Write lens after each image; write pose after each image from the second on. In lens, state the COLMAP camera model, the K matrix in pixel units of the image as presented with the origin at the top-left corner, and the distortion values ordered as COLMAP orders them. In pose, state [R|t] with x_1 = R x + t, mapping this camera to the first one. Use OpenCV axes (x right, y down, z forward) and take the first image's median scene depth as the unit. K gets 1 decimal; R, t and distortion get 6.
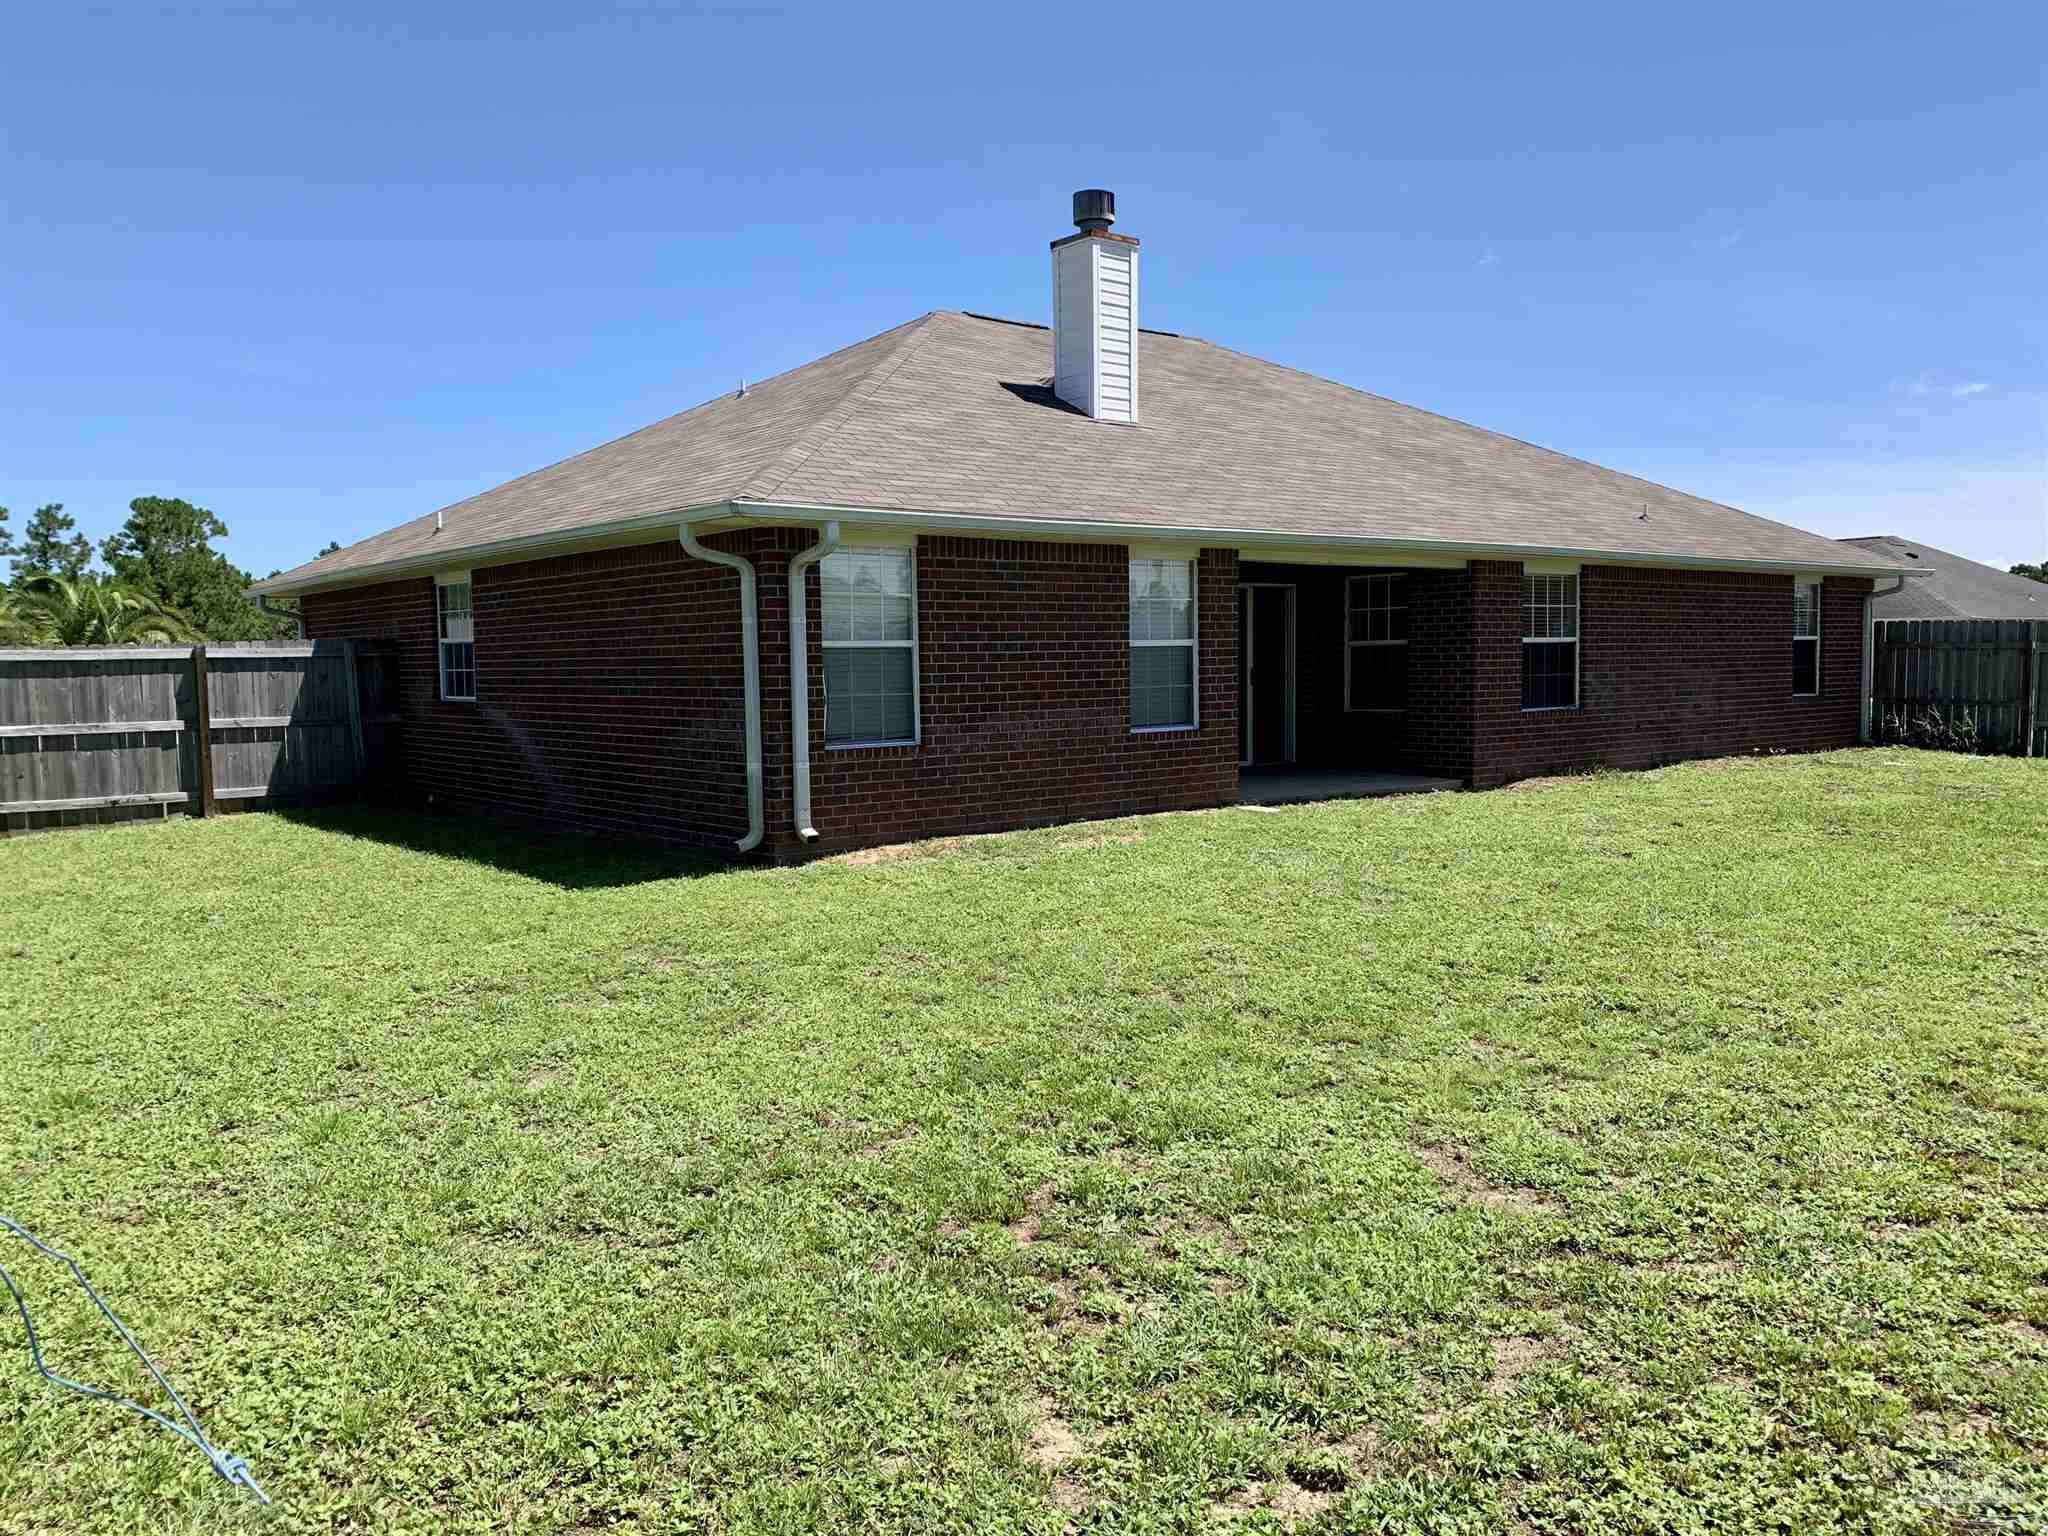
lens RADIAL K [[1561.3, 0, 1025.3], [0, 1561.3, 738.5], [0, 0, 1]] dist [0.216664, 0.000083]
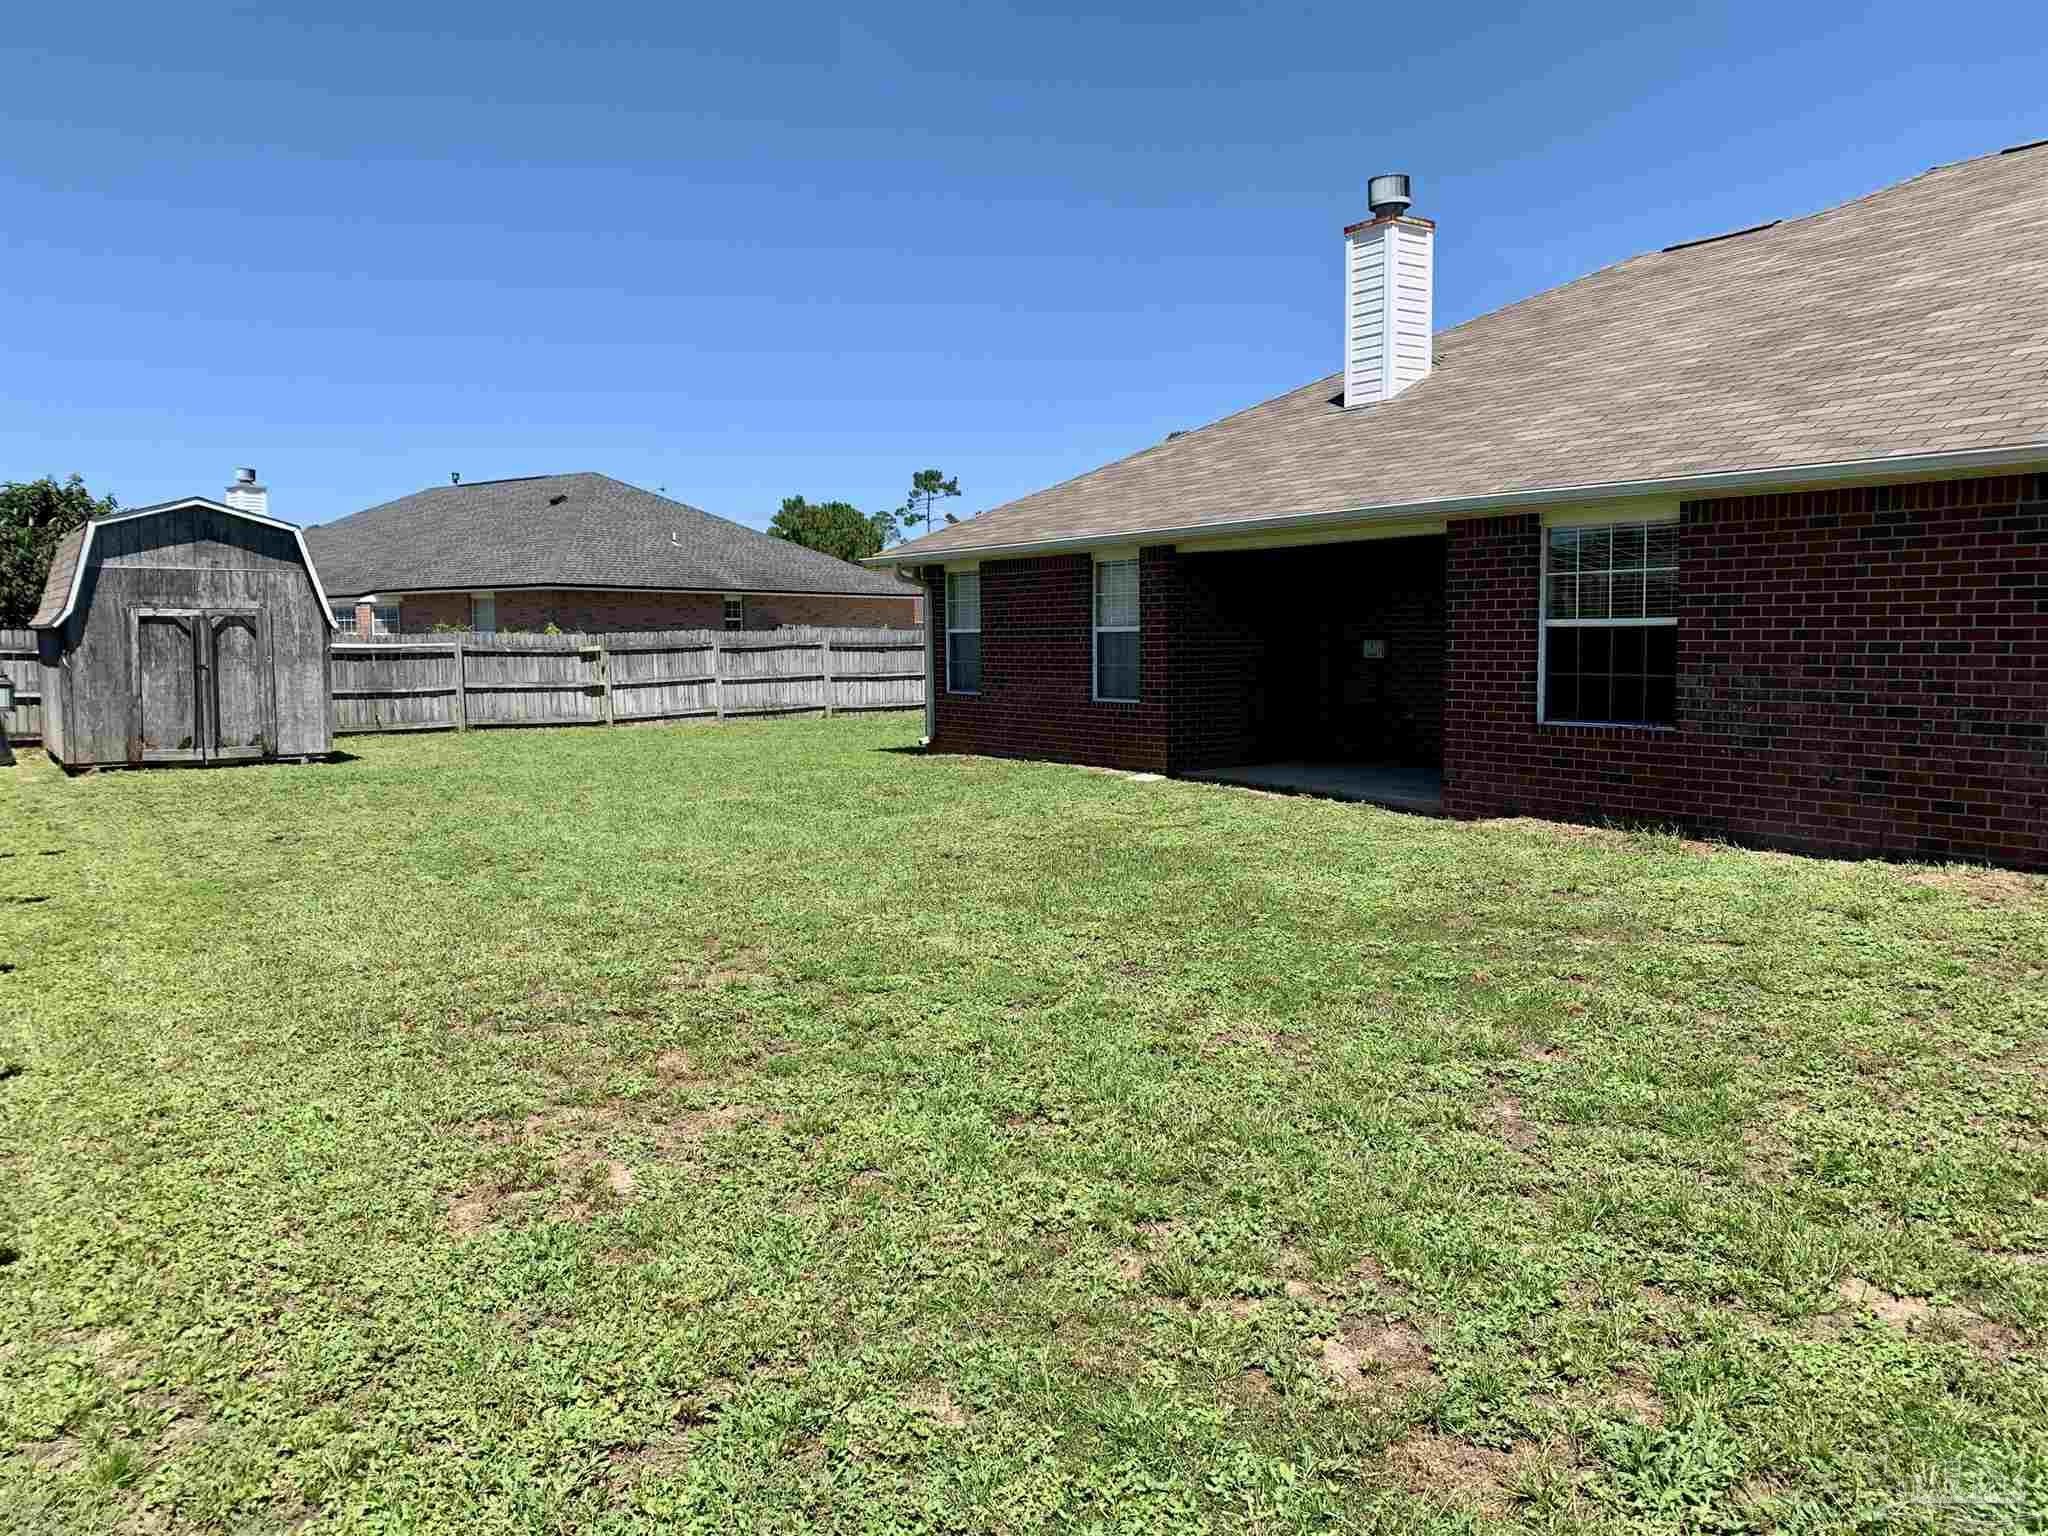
lens RADIAL K [[1564.7, 0, 1028.3], [0, 1564.7, 728.1], [0, 0, 1]] dist [0.084566, -0.138916]
pose [[-0.105503, 0.068116, -0.992083, 1.062658], [-0.050679, 0.995986, 0.073774, -0.056889], [0.993127, 0.058061, -0.101627, 0.866780]]
